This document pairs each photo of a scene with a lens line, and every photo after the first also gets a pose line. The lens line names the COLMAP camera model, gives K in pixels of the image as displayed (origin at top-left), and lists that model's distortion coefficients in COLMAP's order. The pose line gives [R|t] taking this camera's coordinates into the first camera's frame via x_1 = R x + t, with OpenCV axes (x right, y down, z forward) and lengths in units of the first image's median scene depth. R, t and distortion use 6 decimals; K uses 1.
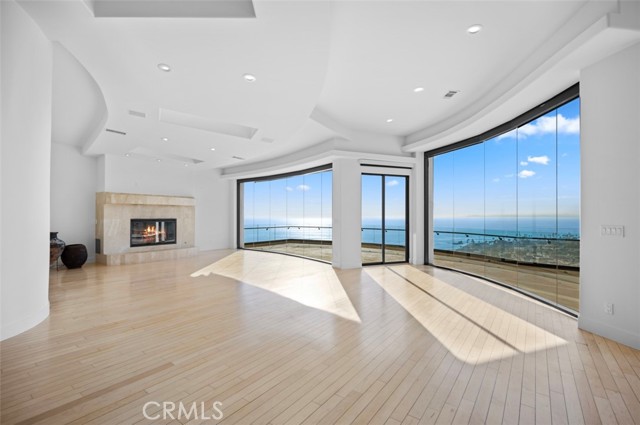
lens RADIAL K [[295.5, 0, 318.6], [0, 295.5, 214.0], [0, 0, 1]] dist [-0.000741, 0.000143]
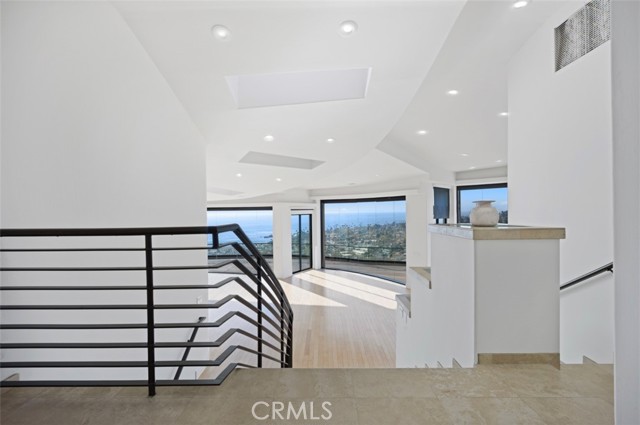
lens RADIAL K [[295.5, 0, 318.6], [0, 295.5, 214.0], [0, 0, 1]] dist [-0.000741, 0.000143]
pose [[0.812571, -0.018476, 0.582569, -0.596516], [0.011057, 0.999806, 0.016286, -0.154831], [-0.582757, -0.006792, 0.812618, -0.324054]]
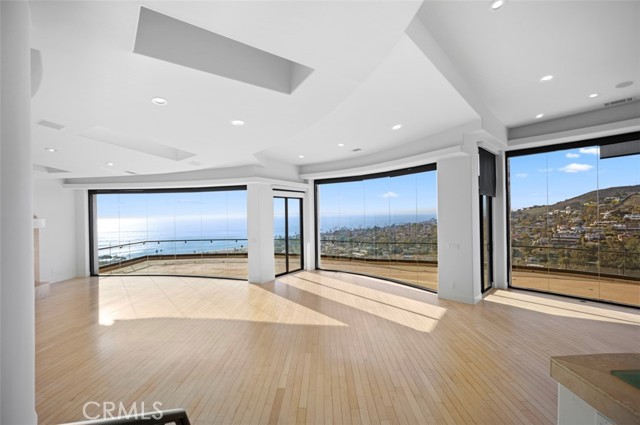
lens RADIAL K [[295.5, 0, 318.6], [0, 295.5, 214.0], [0, 0, 1]] dist [-0.000741, 0.000143]
pose [[0.811178, -0.015088, 0.584605, -0.353046], [0.013154, 0.999885, 0.007553, -0.072103], [-0.584652, 0.001563, 0.811283, -0.027047]]
